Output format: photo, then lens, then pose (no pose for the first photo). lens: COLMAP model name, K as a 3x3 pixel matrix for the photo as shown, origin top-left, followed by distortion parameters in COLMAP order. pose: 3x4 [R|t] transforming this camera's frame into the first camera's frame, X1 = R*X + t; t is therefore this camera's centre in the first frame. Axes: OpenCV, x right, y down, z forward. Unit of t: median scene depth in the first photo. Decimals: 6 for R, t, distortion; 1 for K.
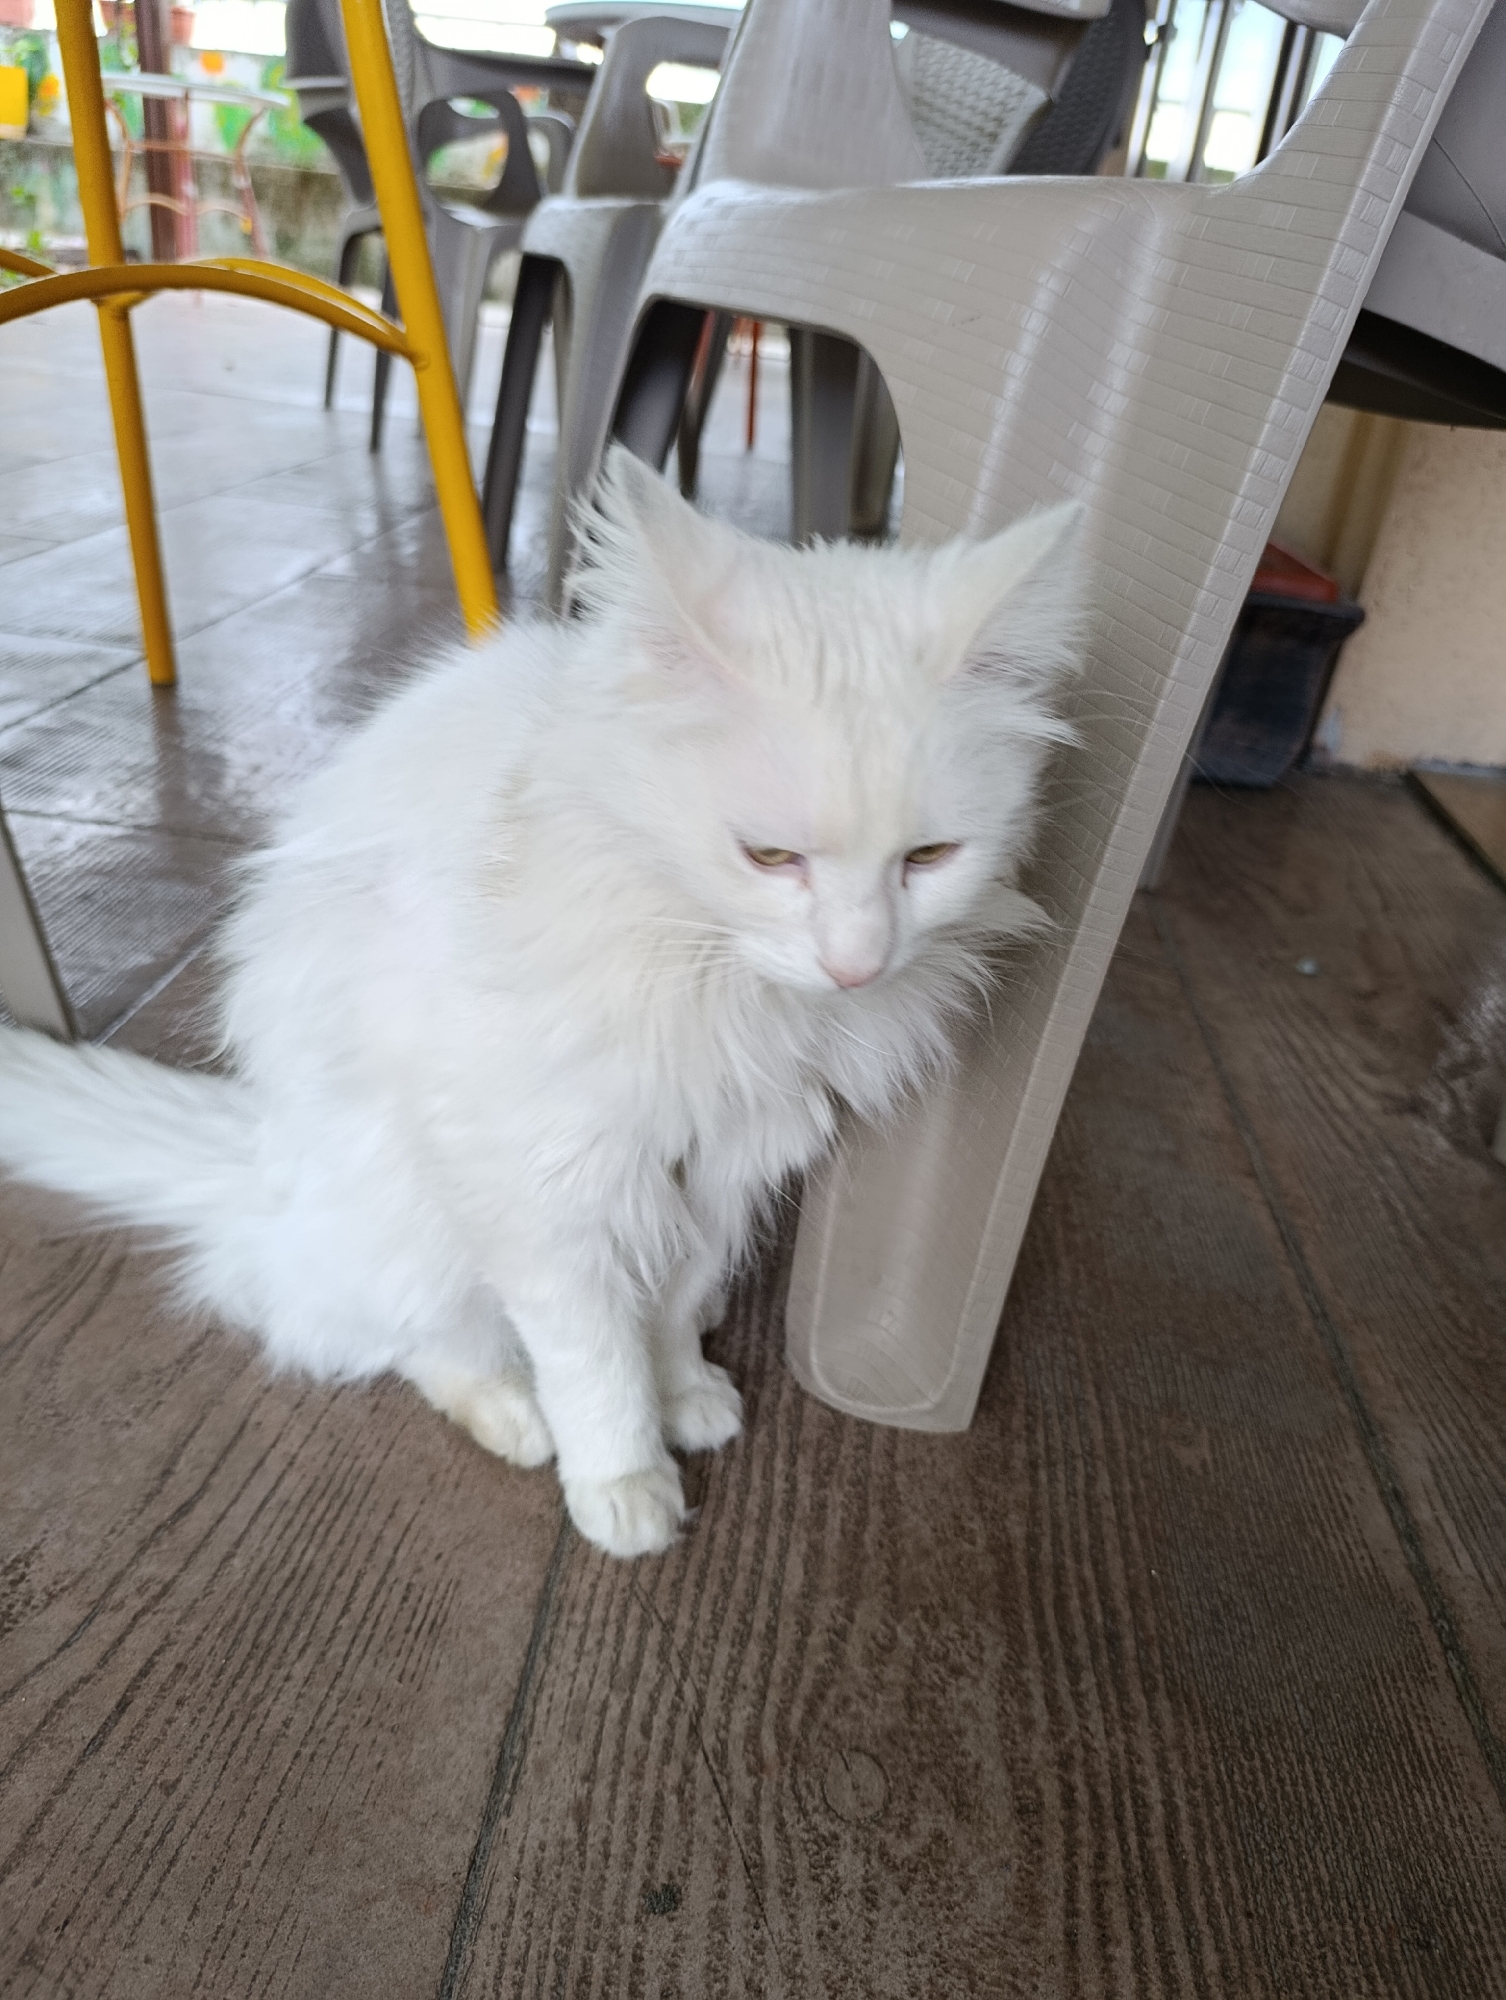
lens RADIAL K [[1432.5, 0, 759.2], [0, 1432.5, 1006.5], [0, 0, 1]] dist [-0.025770, -0.014205]
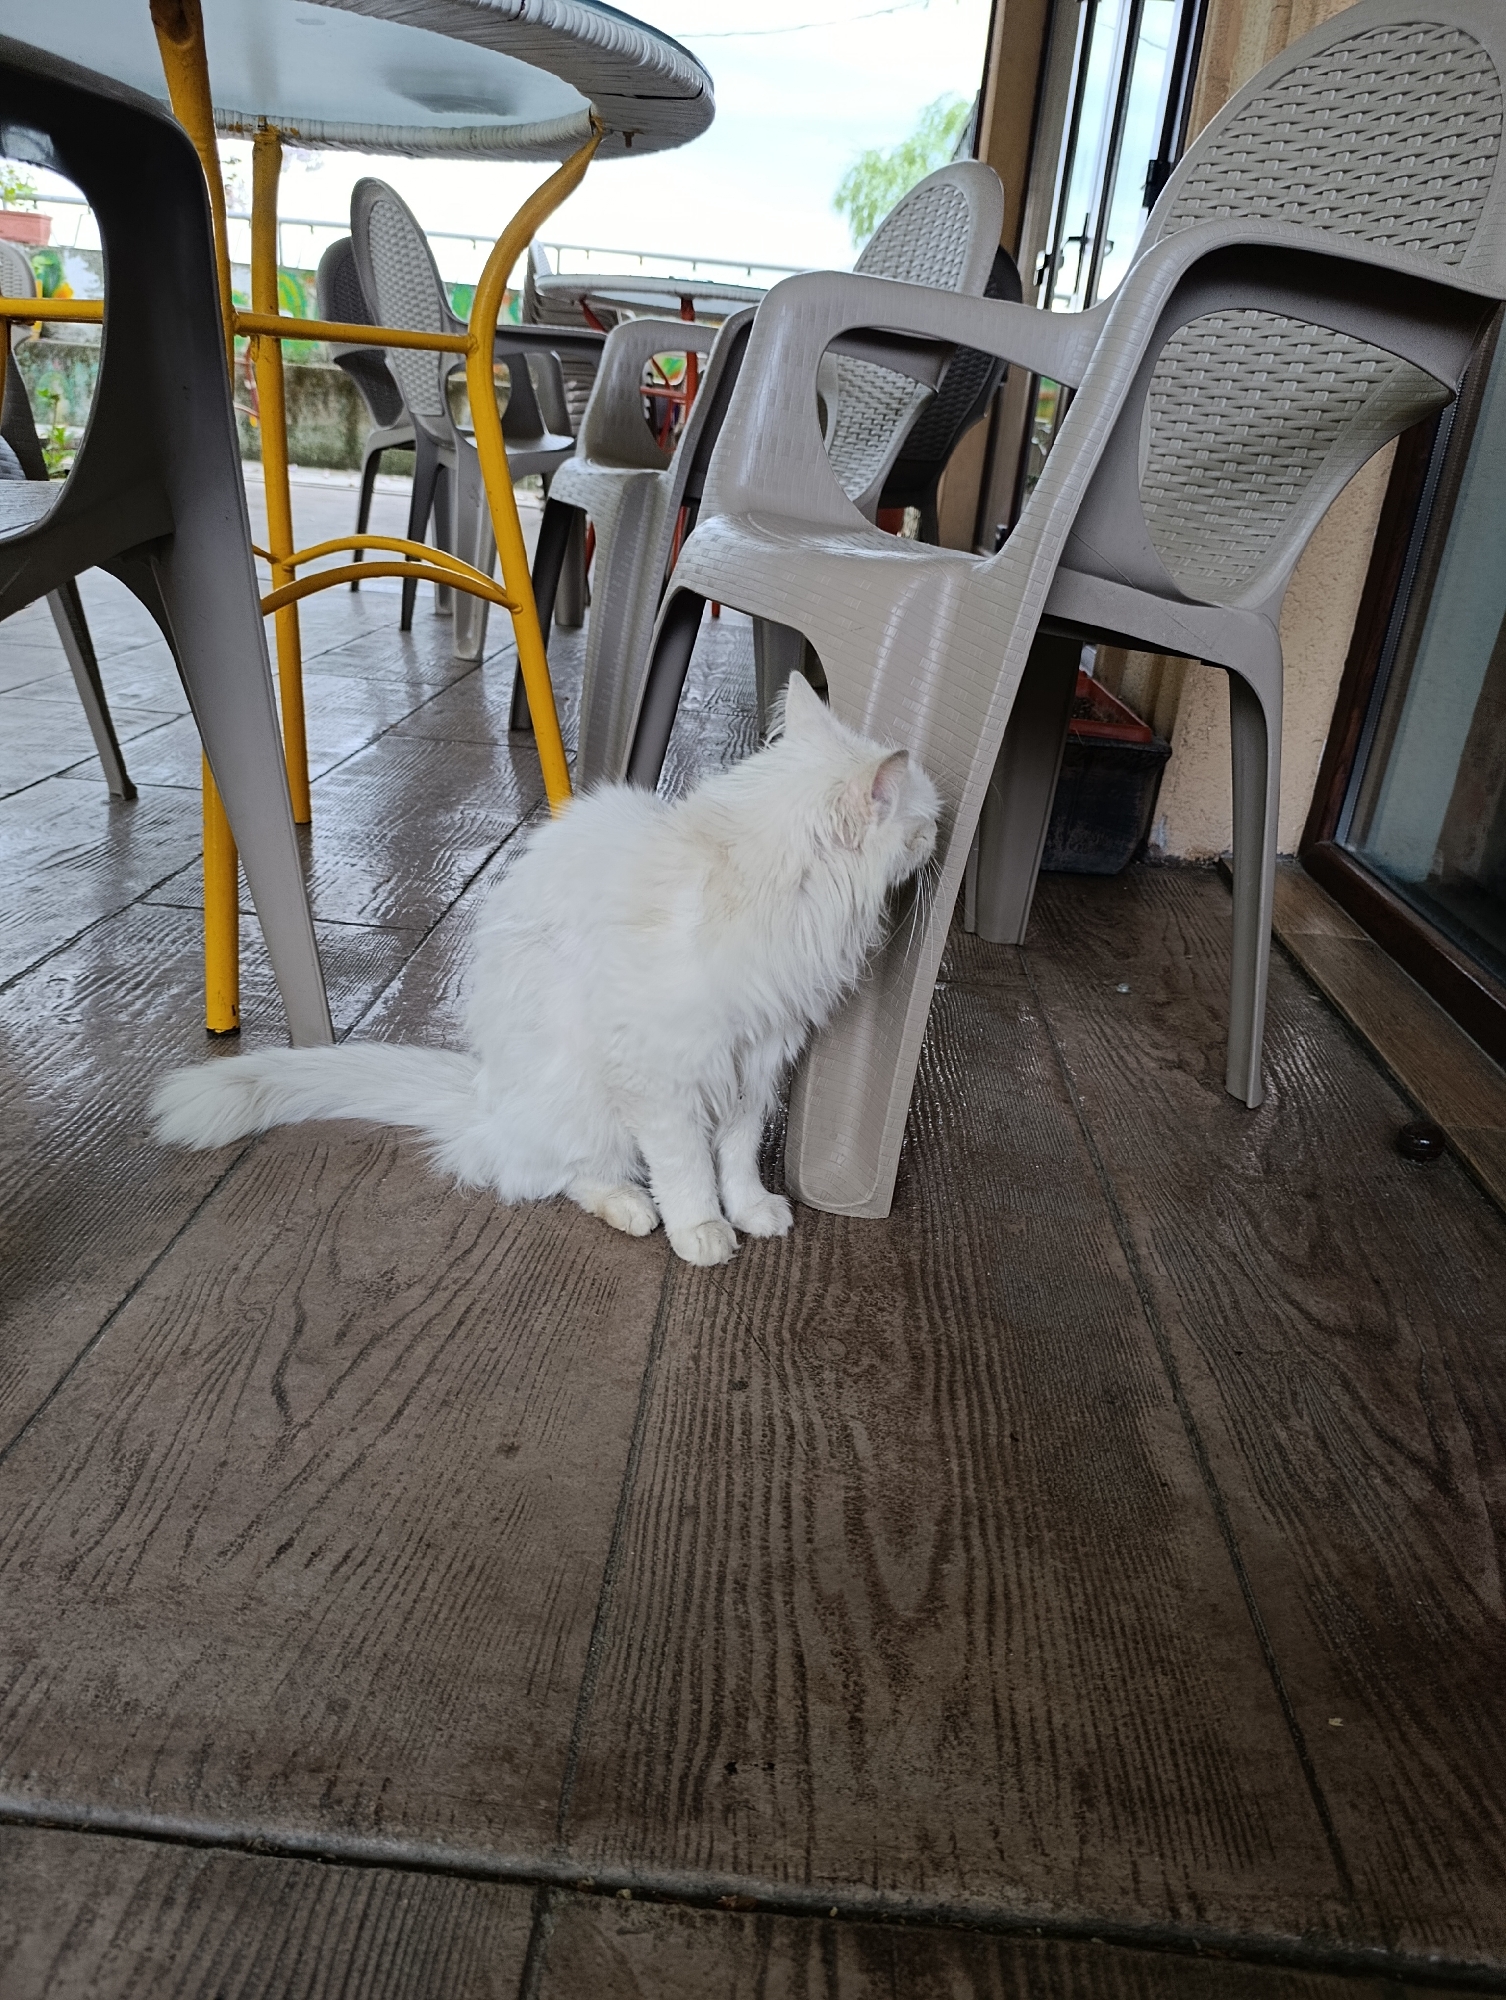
lens RADIAL K [[1432.5, 0, 752.7], [0, 1432.5, 995.9], [0, 0, 1]] dist [-0.025770, -0.014205]
pose [[0.999288, -0.031153, 0.021273, -0.062457], [0.033039, 0.994933, -0.094956, 0.218998], [-0.018207, 0.095592, 0.995254, -0.946504]]
